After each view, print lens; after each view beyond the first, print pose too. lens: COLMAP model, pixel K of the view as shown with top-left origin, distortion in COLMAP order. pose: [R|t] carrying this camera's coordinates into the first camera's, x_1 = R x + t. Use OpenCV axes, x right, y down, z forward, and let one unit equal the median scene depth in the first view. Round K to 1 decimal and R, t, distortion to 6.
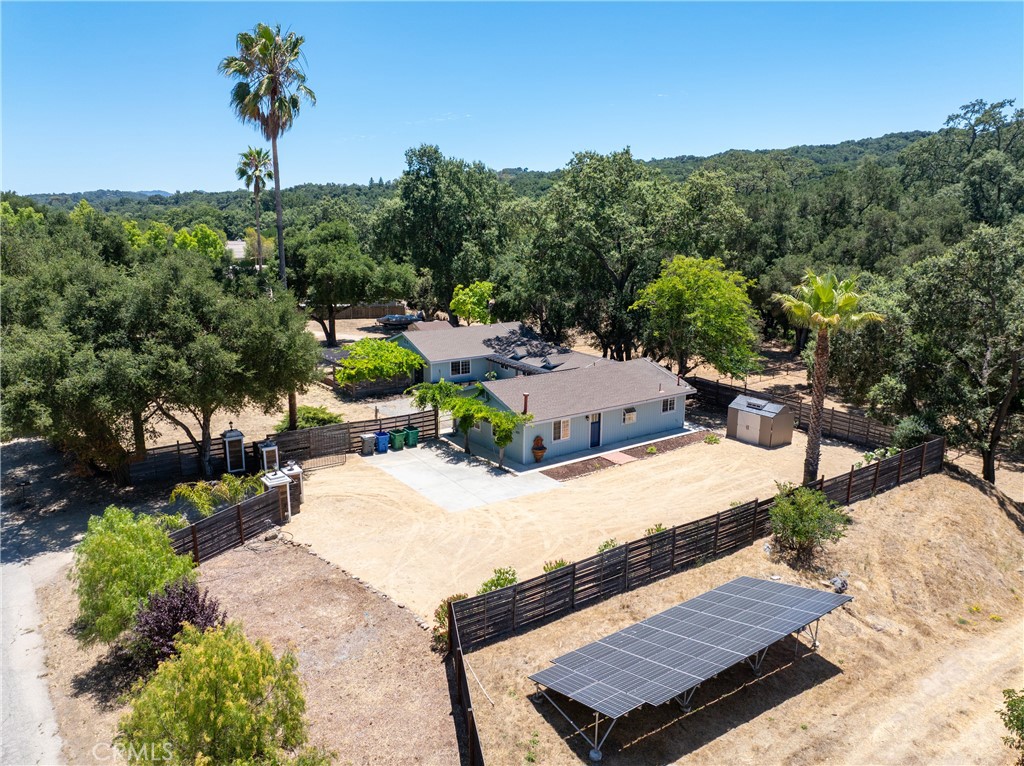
lens RADIAL K [[719.5, 0, 515.5], [0, 719.5, 390.0], [0, 0, 1]] dist [-0.057871, 0.028285]
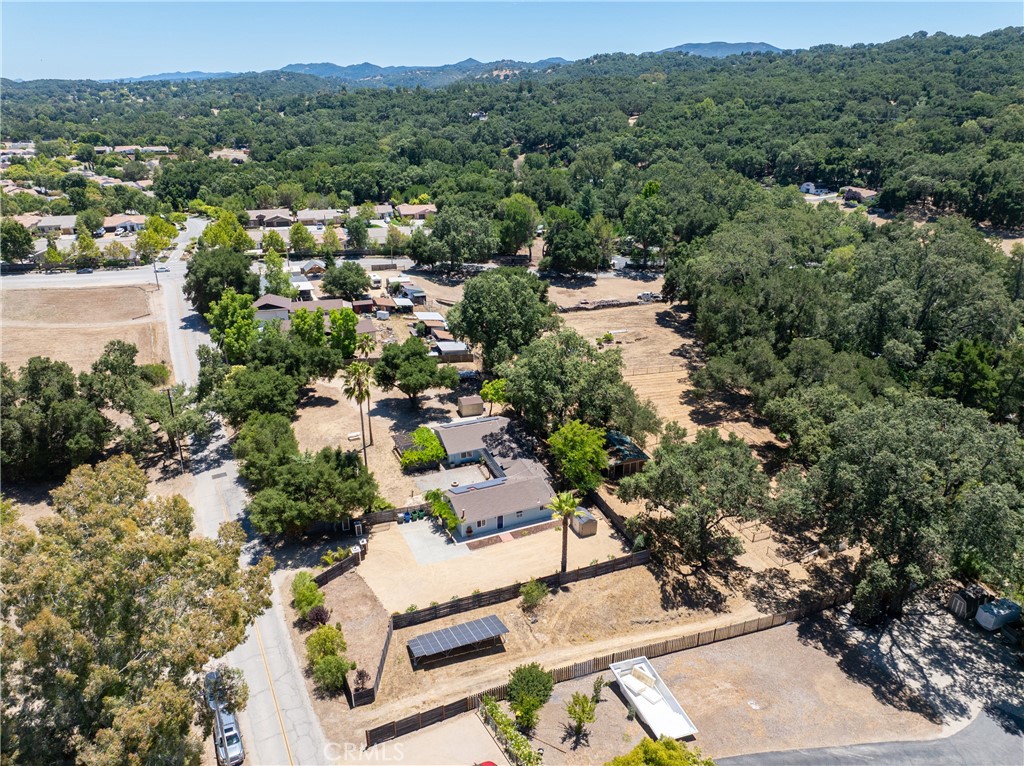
lens RADIAL K [[719.5, 0, 515.5], [0, 719.5, 390.0], [0, 0, 1]] dist [-0.057871, 0.028285]
pose [[0.976548, 0.082157, -0.199007, 0.597318], [-0.047514, 0.983779, 0.172979, -0.770335], [0.209990, -0.159467, 0.964611, -1.118170]]
